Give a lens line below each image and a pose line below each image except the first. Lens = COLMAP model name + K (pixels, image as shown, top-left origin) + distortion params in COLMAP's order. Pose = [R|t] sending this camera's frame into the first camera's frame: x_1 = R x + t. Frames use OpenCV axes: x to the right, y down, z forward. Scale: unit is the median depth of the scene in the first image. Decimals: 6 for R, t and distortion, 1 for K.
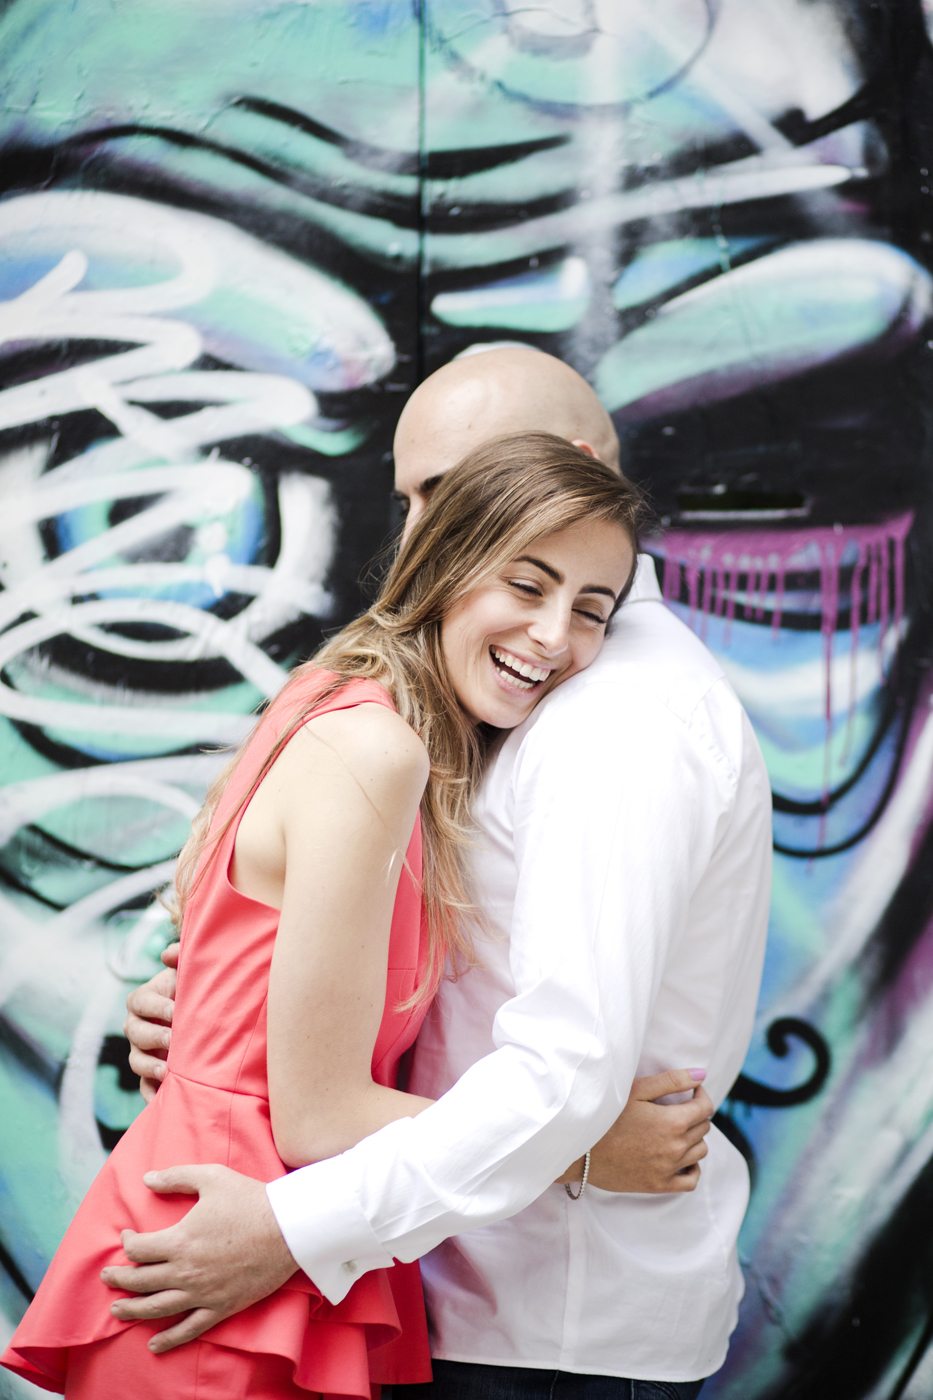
lens RADIAL K [[3431.5, 0, 463.9], [0, 3431.5, 698.6], [0, 0, 1]] dist [-0.079821, 0.000000]
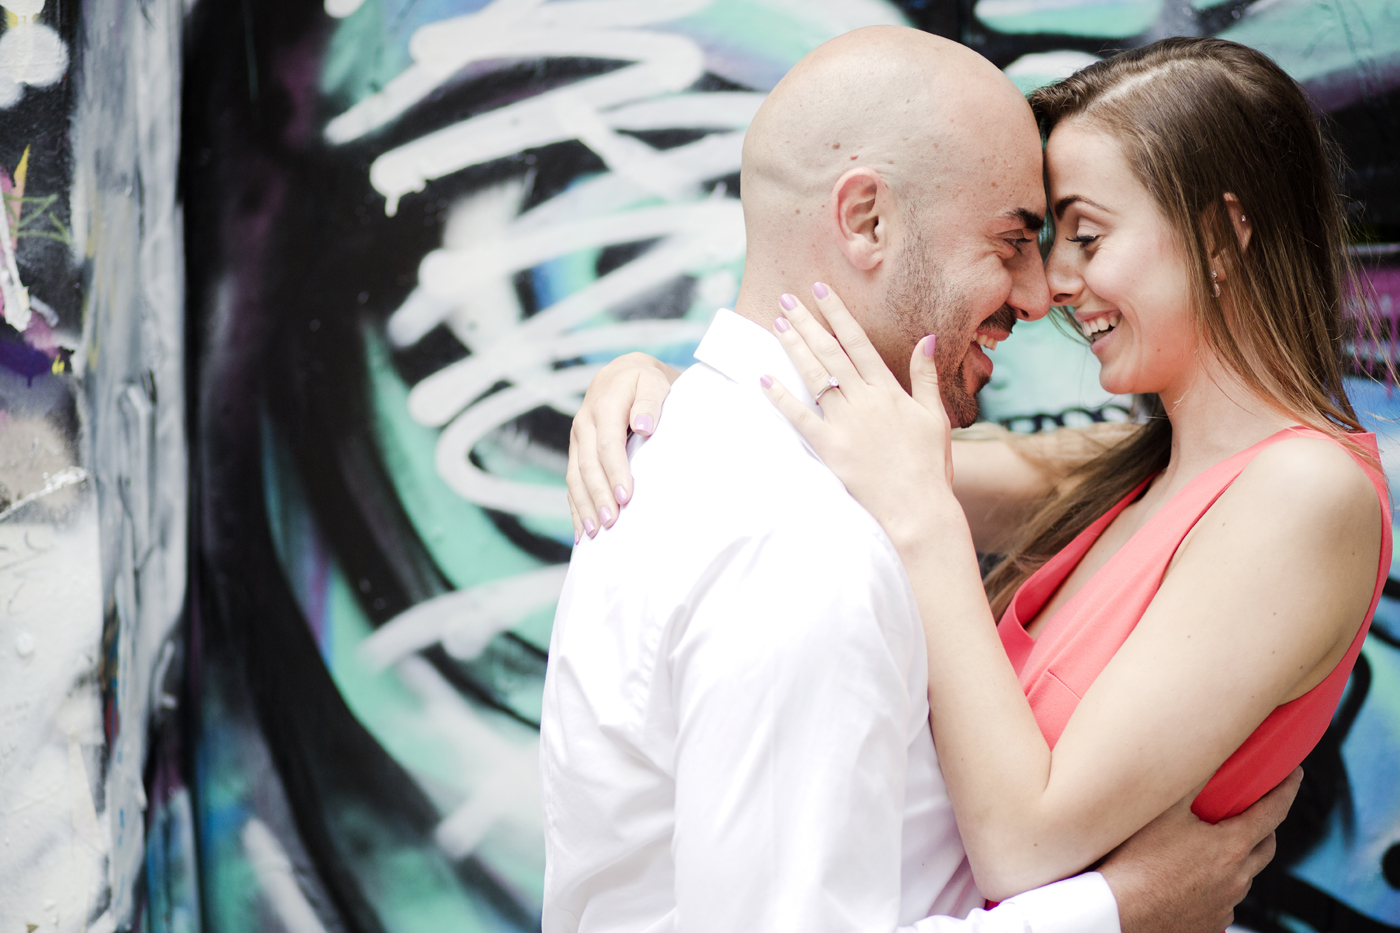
lens RADIAL K [[3431.5, 0, 706.9], [0, 3431.5, 462.2], [0, 0, 1]] dist [-0.079821, 0.000000]
pose [[0.999834, -0.018140, 0.001695, -0.078808], [0.018152, 0.999808, -0.007400, 0.002117], [-0.001560, 0.007430, 0.999971, 0.153064]]
